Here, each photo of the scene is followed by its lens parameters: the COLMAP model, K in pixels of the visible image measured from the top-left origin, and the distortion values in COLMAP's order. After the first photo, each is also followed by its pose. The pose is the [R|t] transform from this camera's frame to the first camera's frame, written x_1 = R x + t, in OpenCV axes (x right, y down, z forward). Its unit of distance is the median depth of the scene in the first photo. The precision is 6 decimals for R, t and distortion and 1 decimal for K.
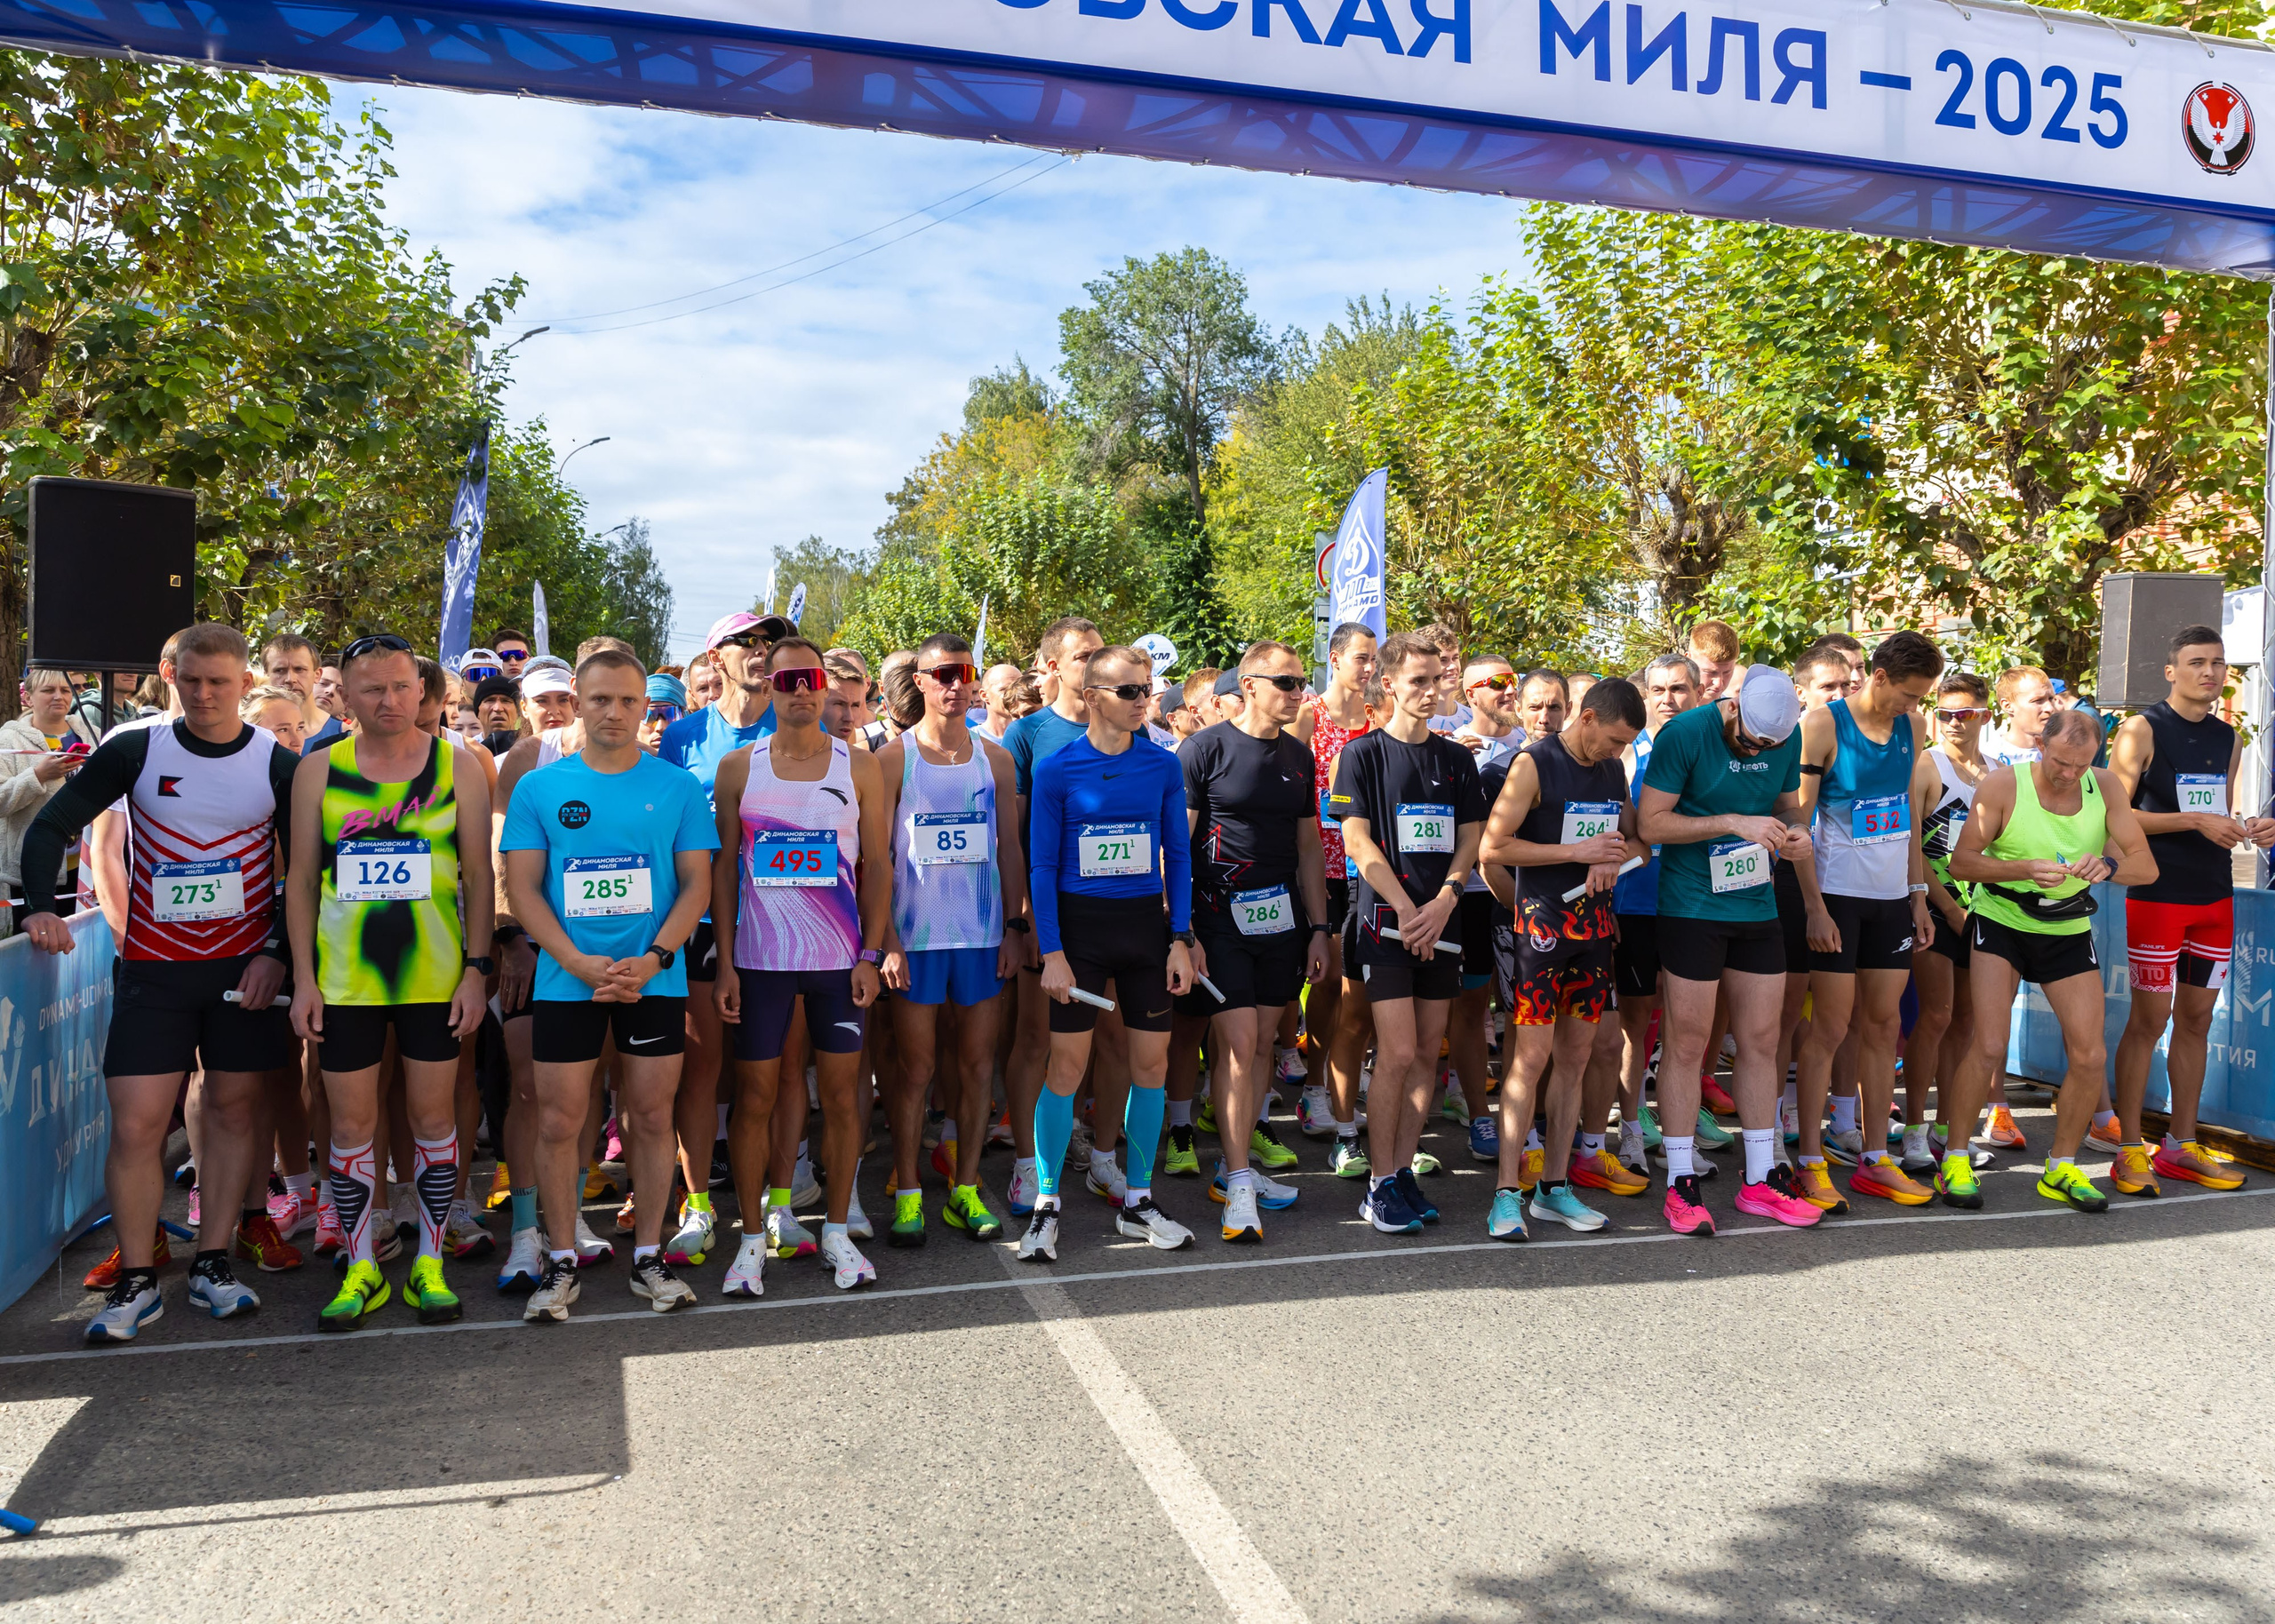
lens RADIAL K [[1843.4, 0, 1136.3], [0, 1843.4, 849.0], [0, 0, 1]] dist [-0.053364, 0.007551]
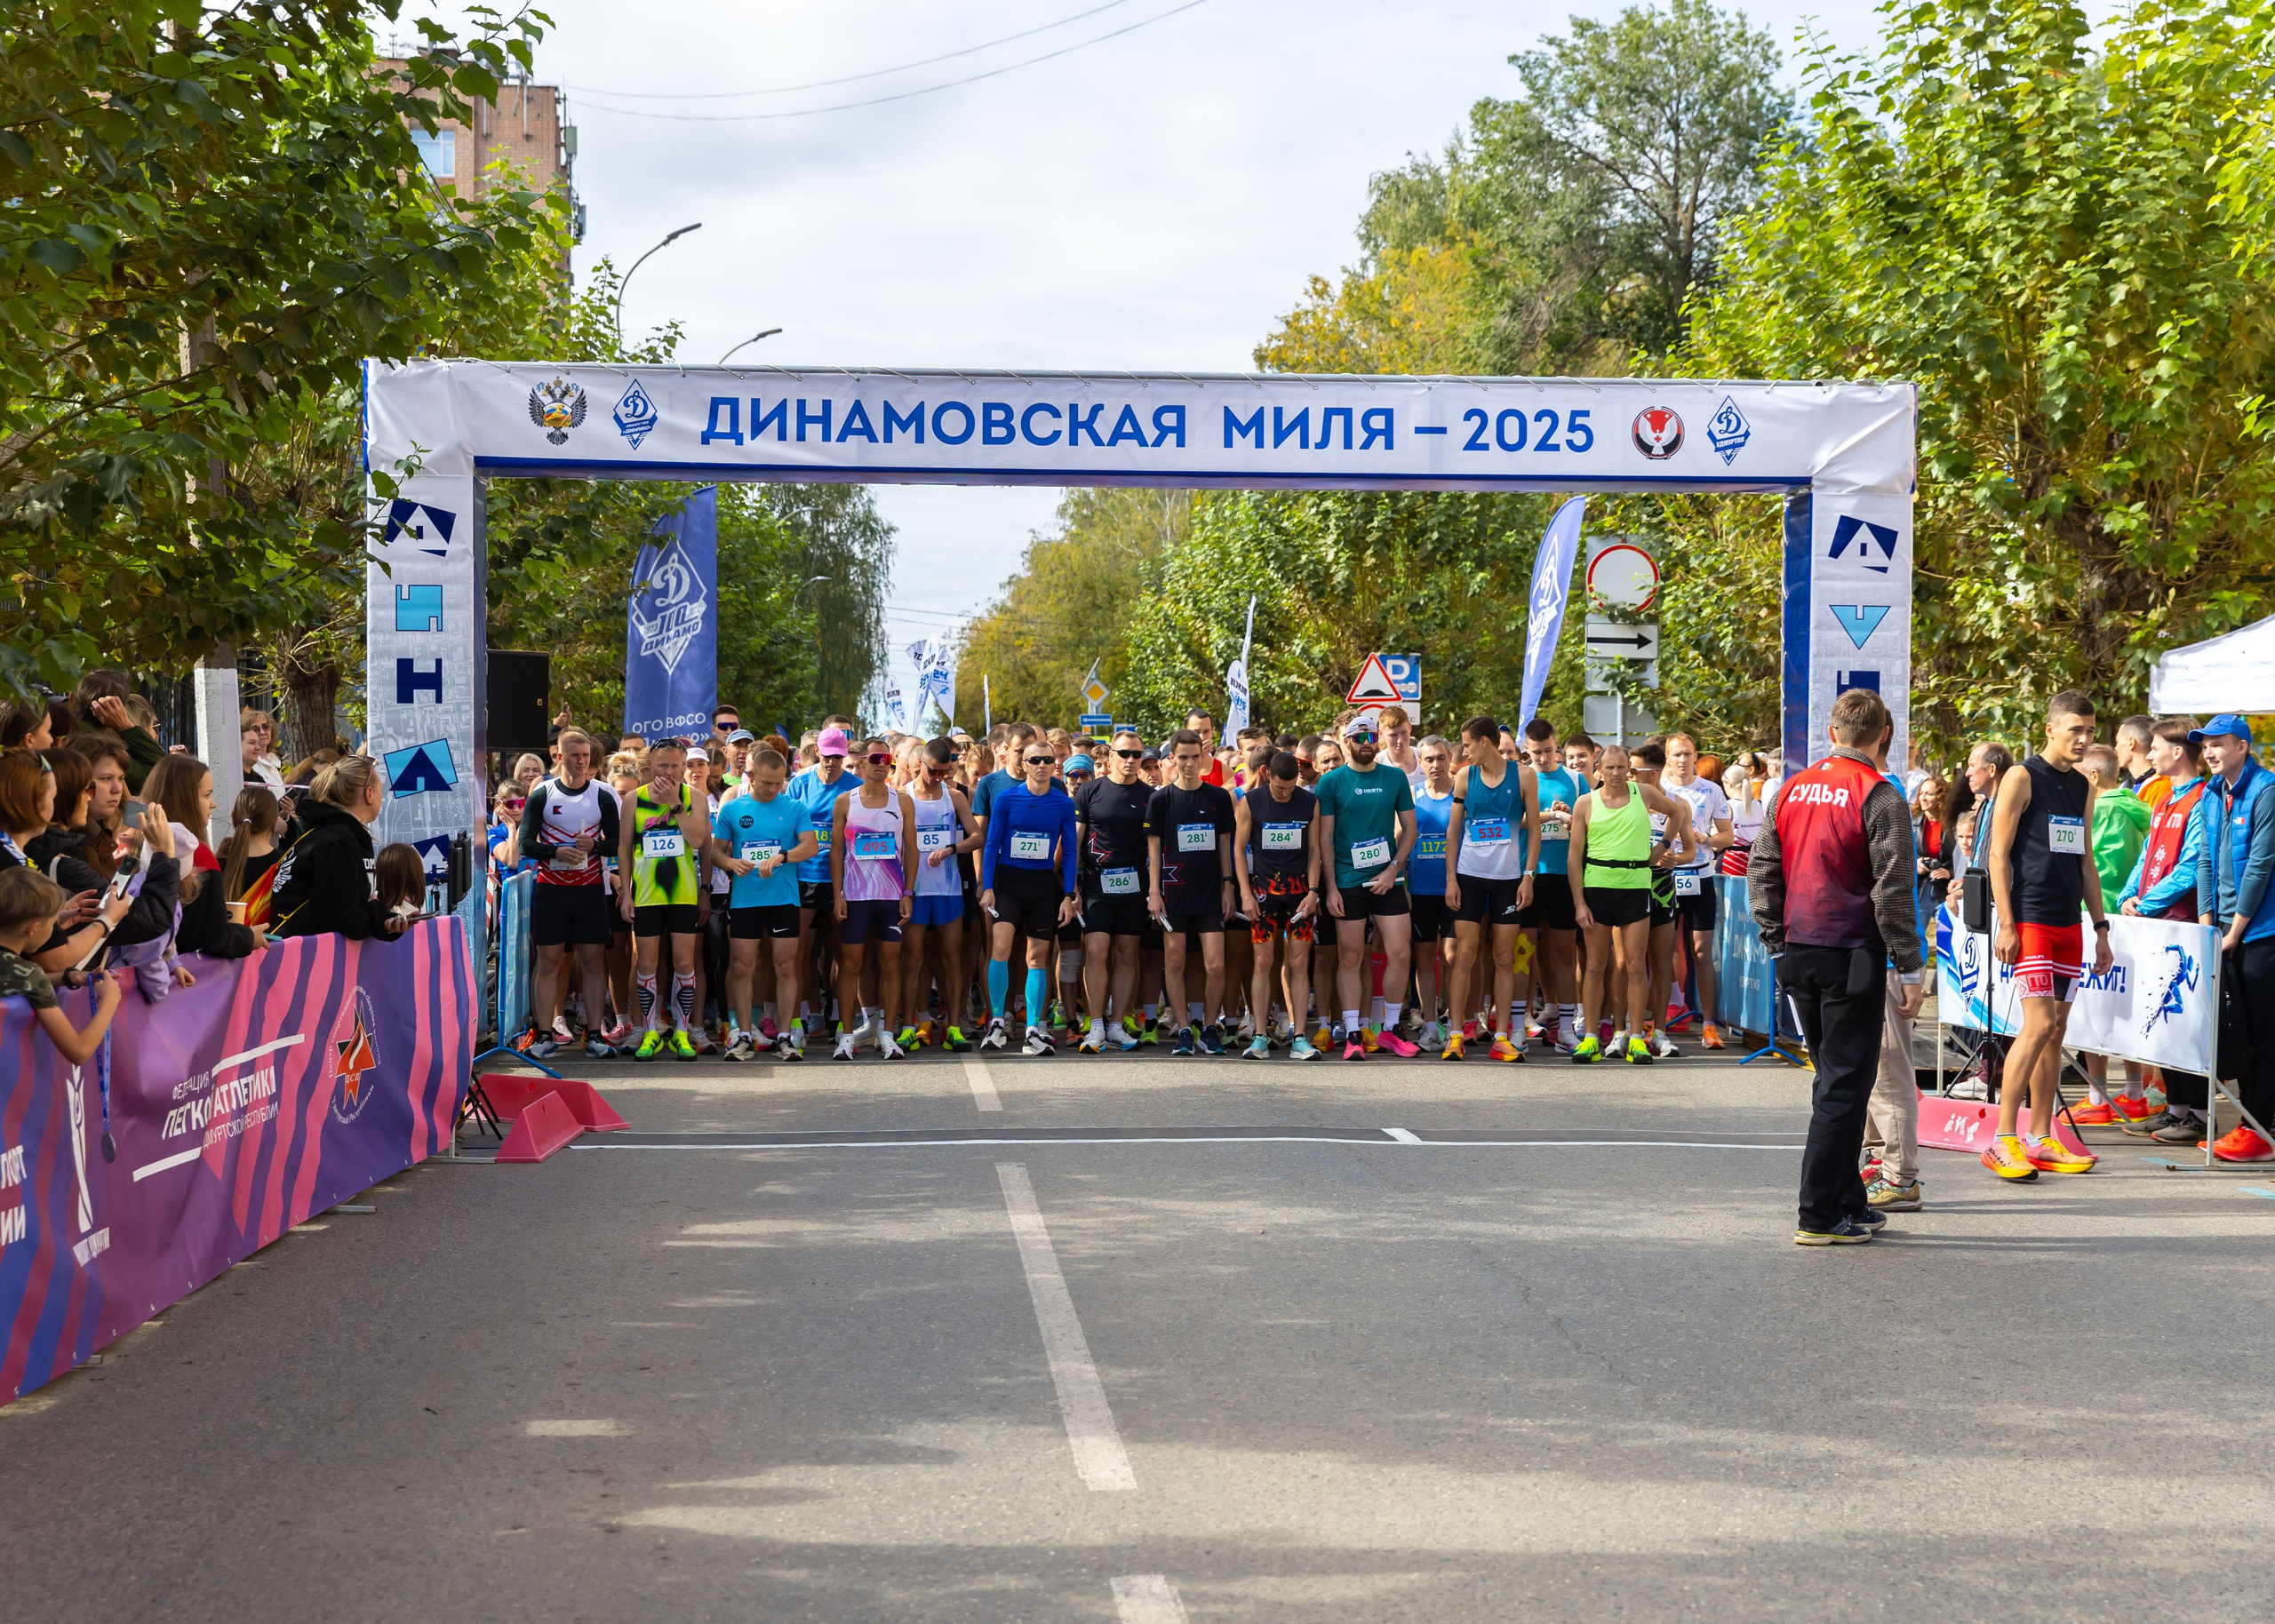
lens RADIAL K [[3380.7, 0, 1137.5], [0, 3380.7, 812.0], [0, 0, 1]] dist [-0.013218, -0.033215]
pose [[0.985856, 0.001007, -0.167592, 0.674841], [-0.009736, 0.998637, -0.051273, 0.142880], [0.167312, 0.052180, 0.984522, -2.363127]]
